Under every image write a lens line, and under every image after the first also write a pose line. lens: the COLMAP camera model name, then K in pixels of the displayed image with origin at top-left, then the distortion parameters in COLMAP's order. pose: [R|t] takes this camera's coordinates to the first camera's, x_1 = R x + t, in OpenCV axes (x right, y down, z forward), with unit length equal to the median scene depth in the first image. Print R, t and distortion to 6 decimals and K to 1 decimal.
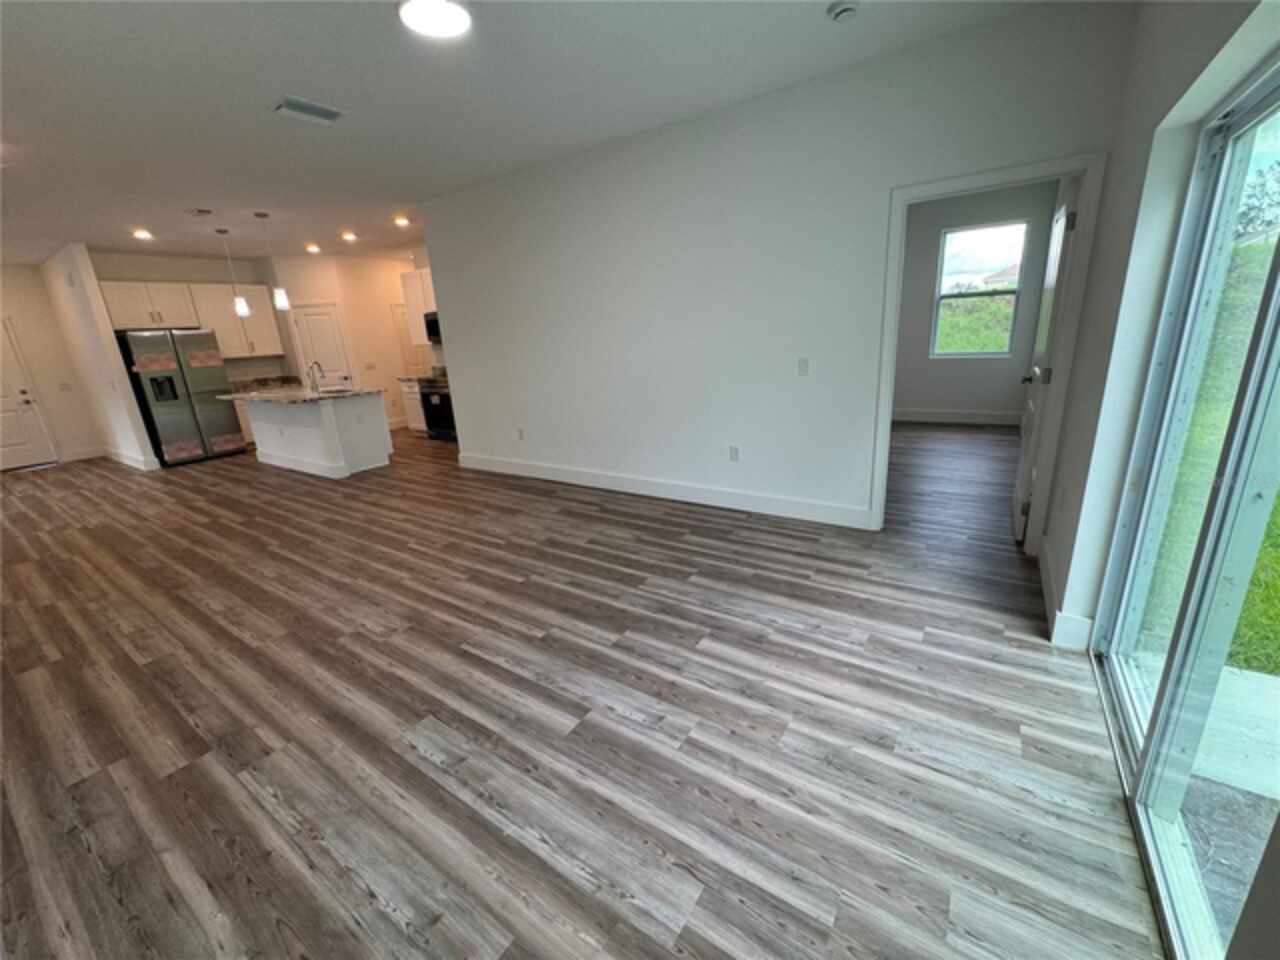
lens RADIAL K [[510.0, 0, 638.4], [0, 510.0, 476.9], [0, 0, 1]] dist [0.001144, -0.000279]
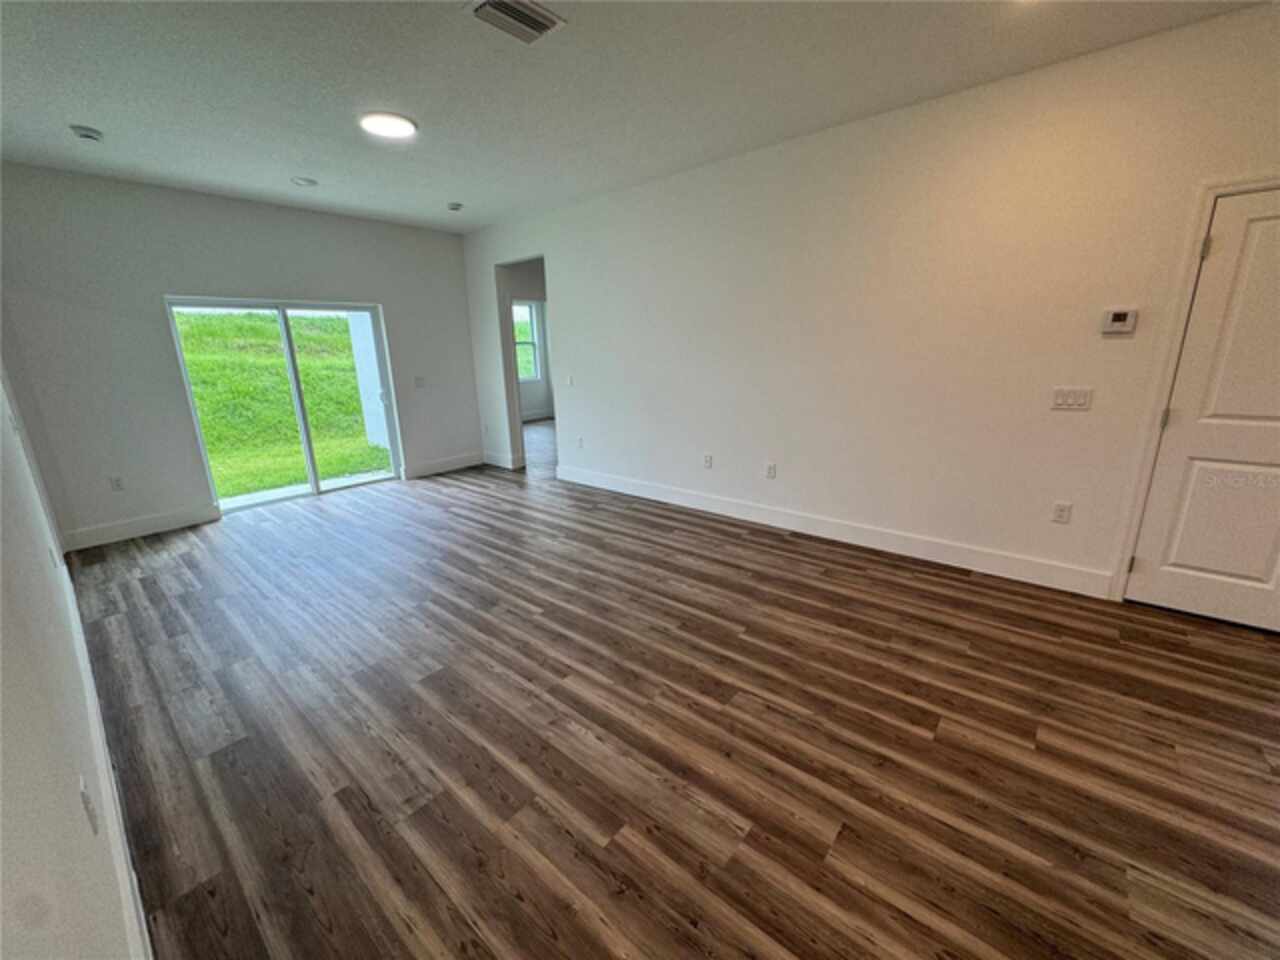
lens RADIAL K [[510.0, 0, 638.9], [0, 510.0, 478.4], [0, 0, 1]] dist [0.001144, -0.000279]
pose [[-0.990715, 0.056310, 0.123744, -0.777326], [0.111310, 0.858570, 0.500467, -0.453377], [-0.078061, 0.509594, -0.856866, 1.708763]]
